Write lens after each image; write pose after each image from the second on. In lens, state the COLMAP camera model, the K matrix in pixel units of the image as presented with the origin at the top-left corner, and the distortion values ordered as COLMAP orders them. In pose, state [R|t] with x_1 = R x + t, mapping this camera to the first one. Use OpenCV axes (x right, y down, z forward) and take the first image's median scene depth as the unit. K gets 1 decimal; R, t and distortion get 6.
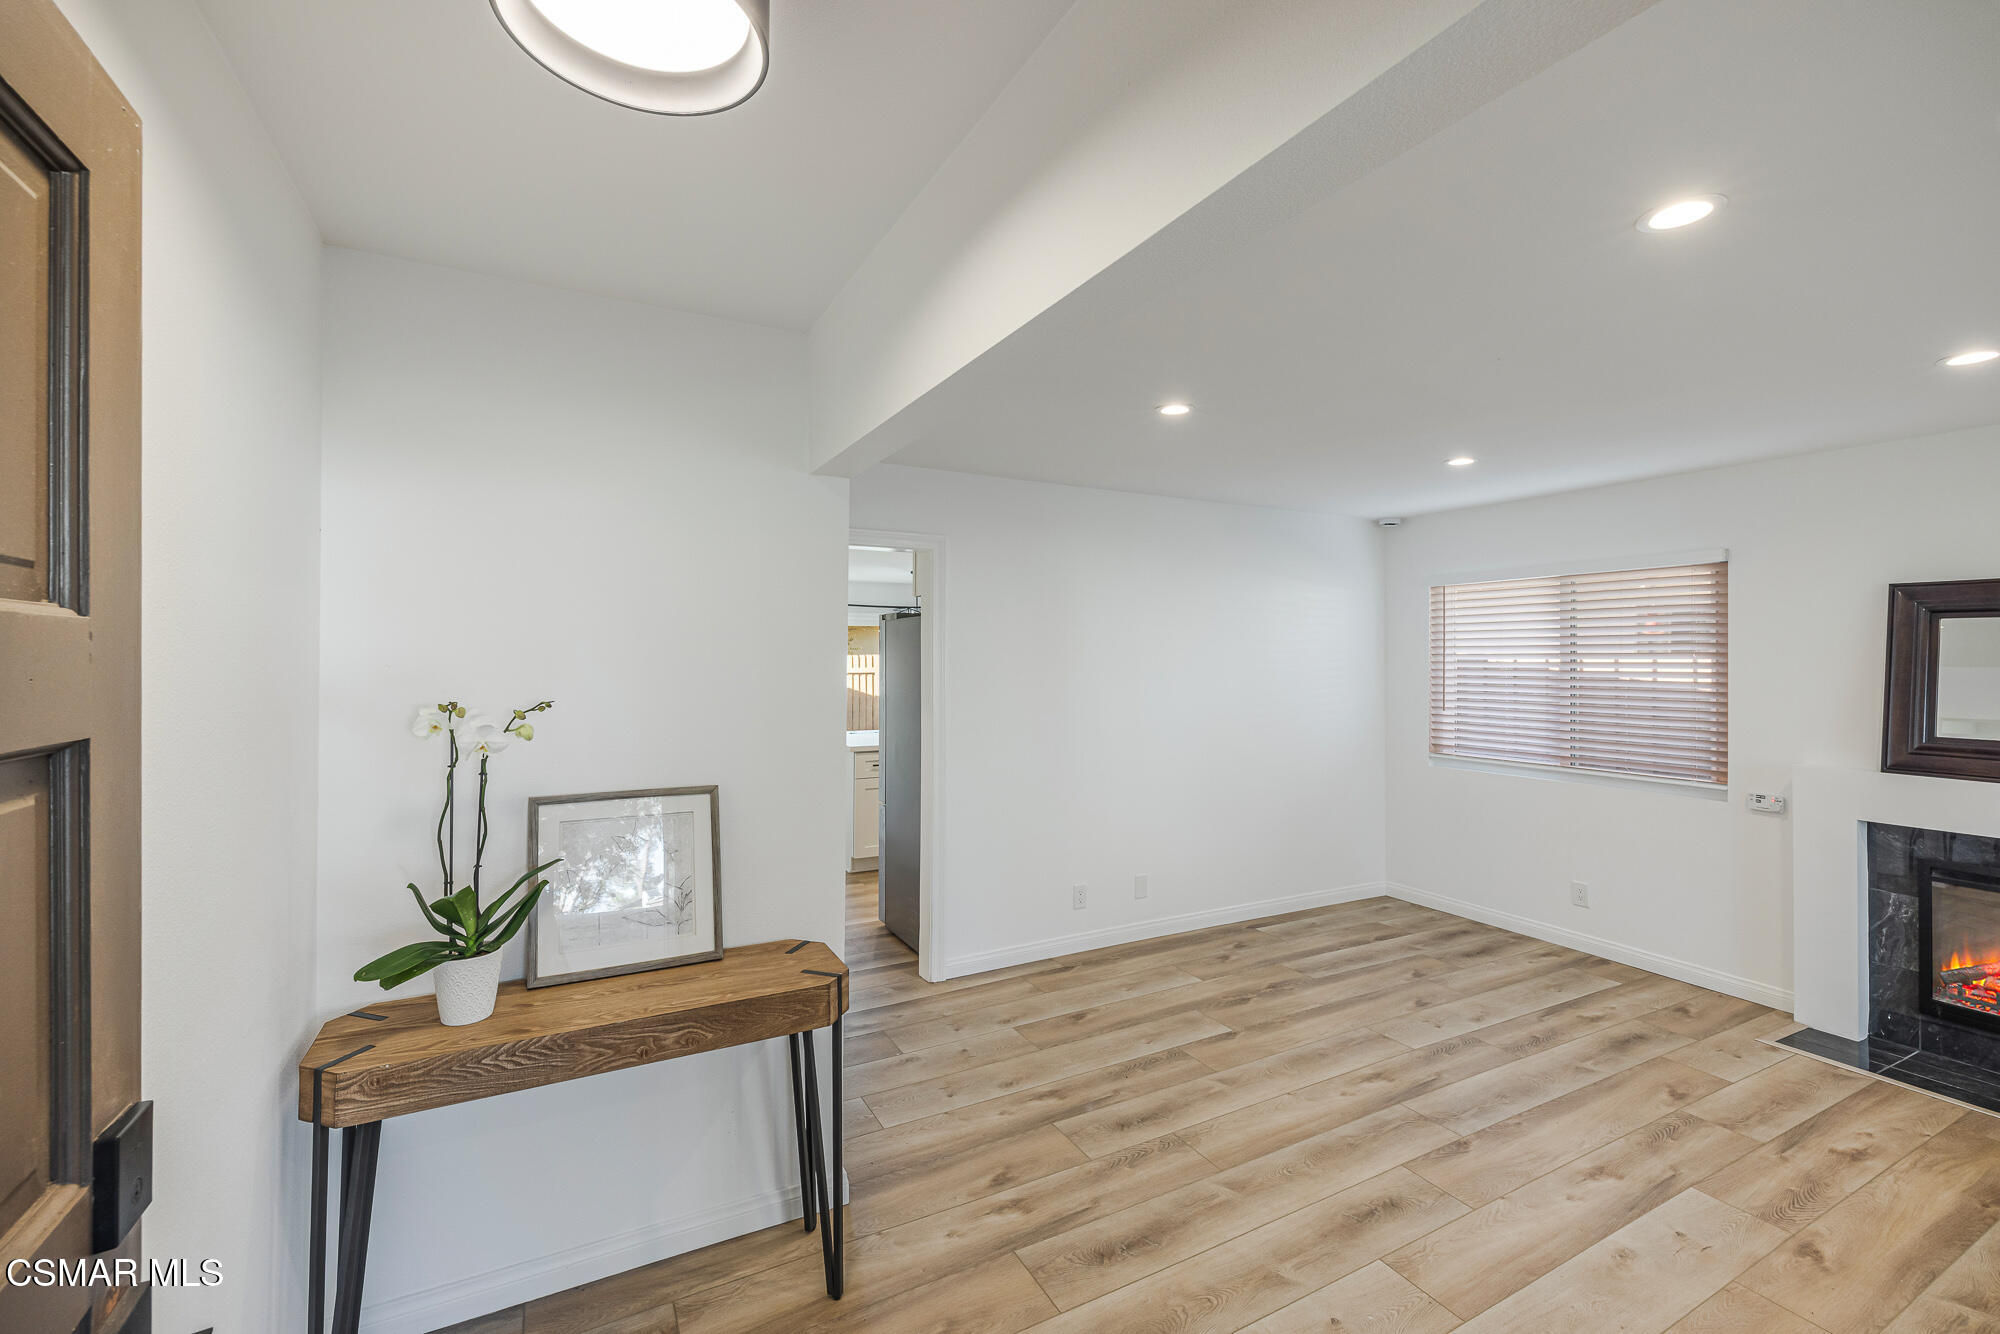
lens RADIAL K [[841.8, 0, 995.4], [0, 841.8, 658.8], [0, 0, 1]] dist [0.000696, 0.000992]
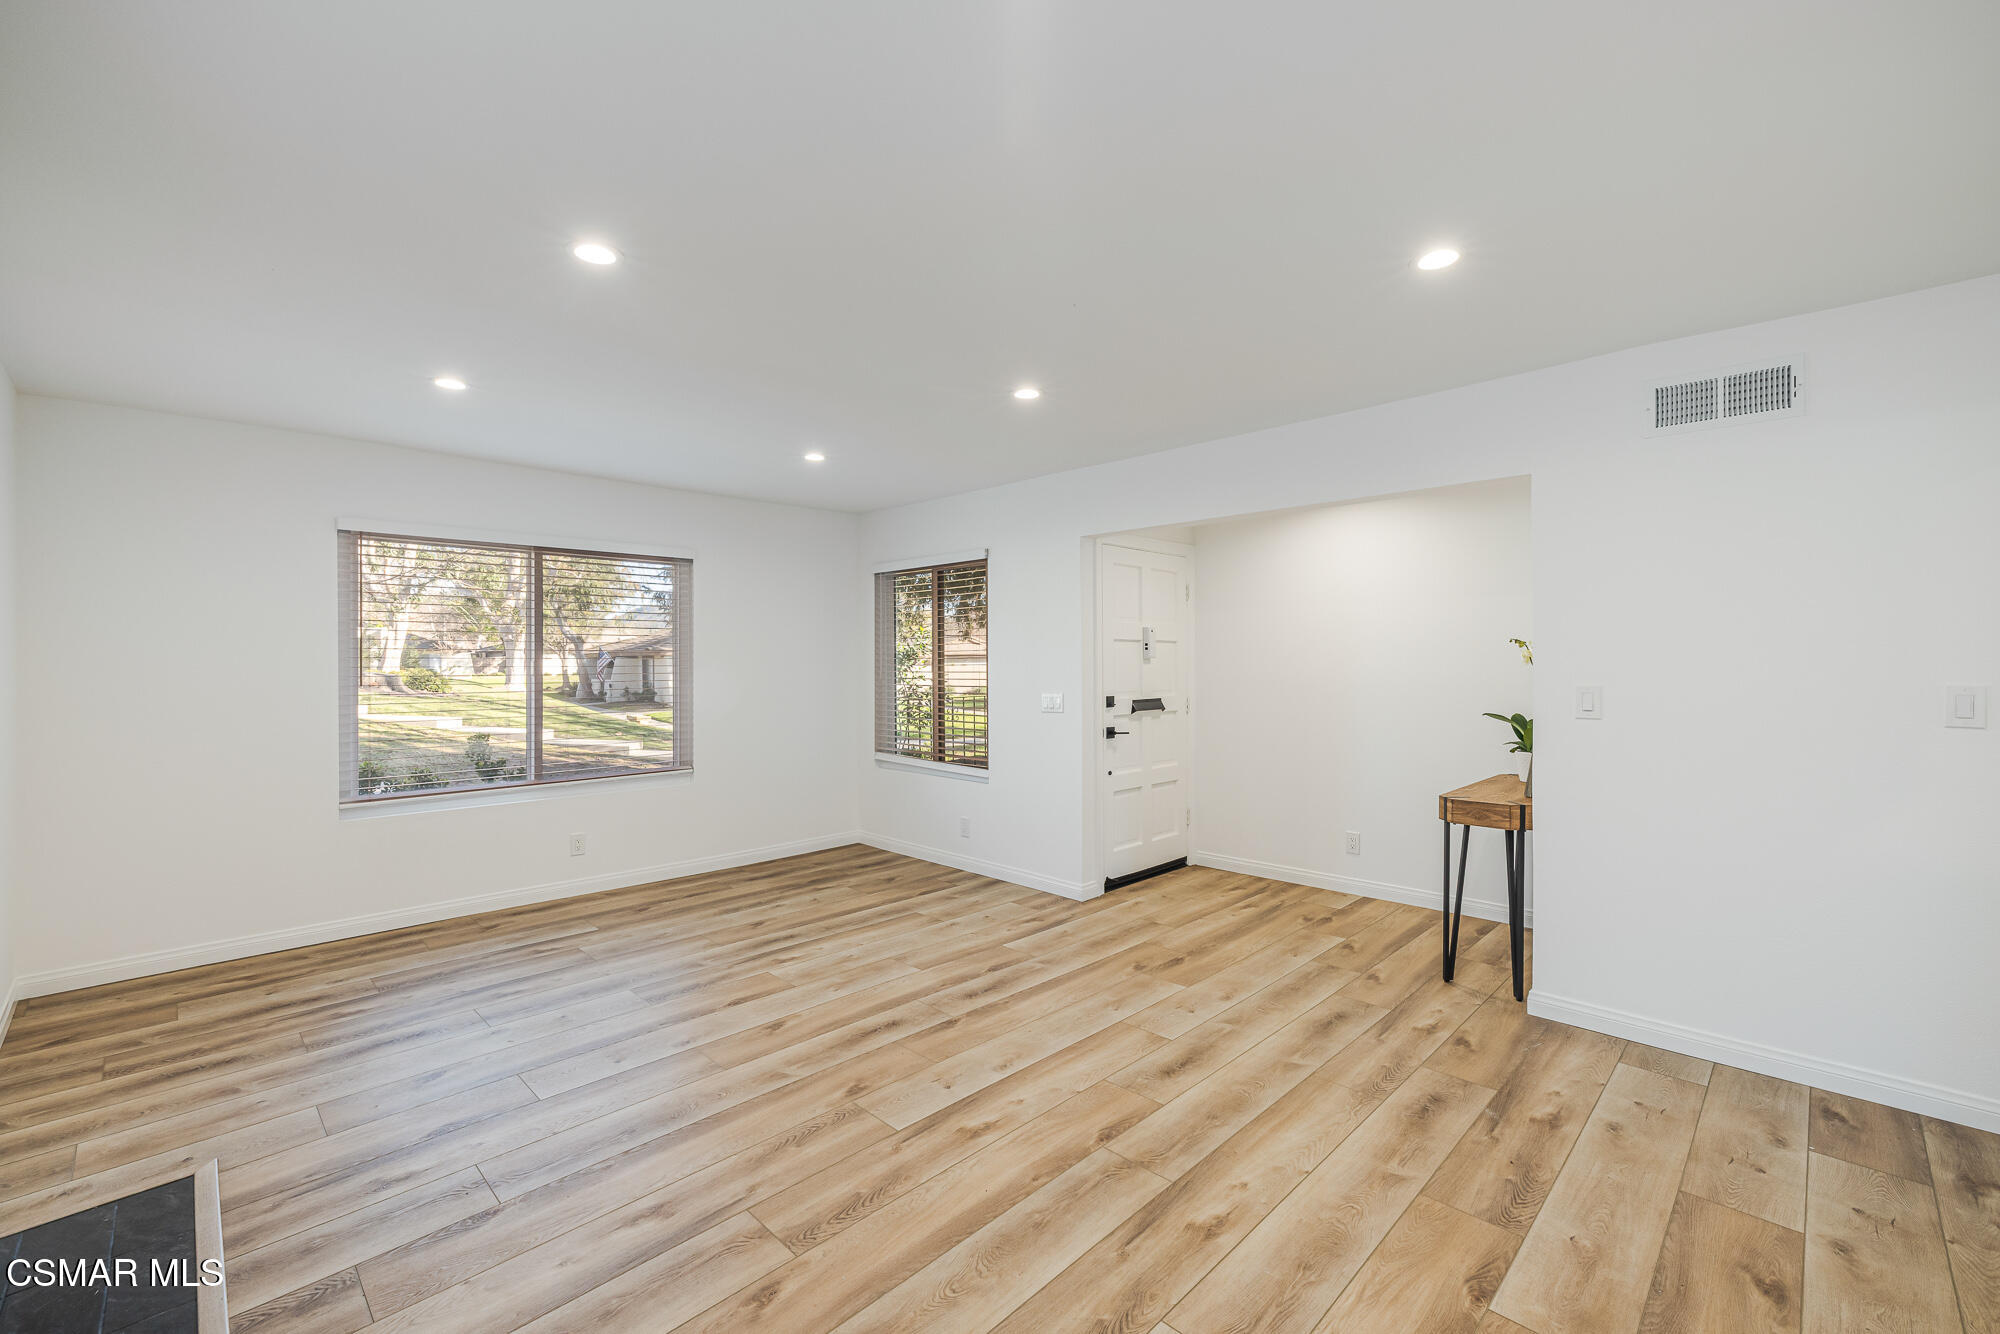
lens RADIAL K [[847.4, 0, 990.3], [0, 847.4, 664.9], [0, 0, 1]] dist [0.002049, 0.000831]
pose [[-0.956678, 0.000801, -0.291148, 0.740894], [-0.000867, 0.999984, 0.005598, 0.056230], [0.291148, 0.005608, -0.956662, 1.448835]]
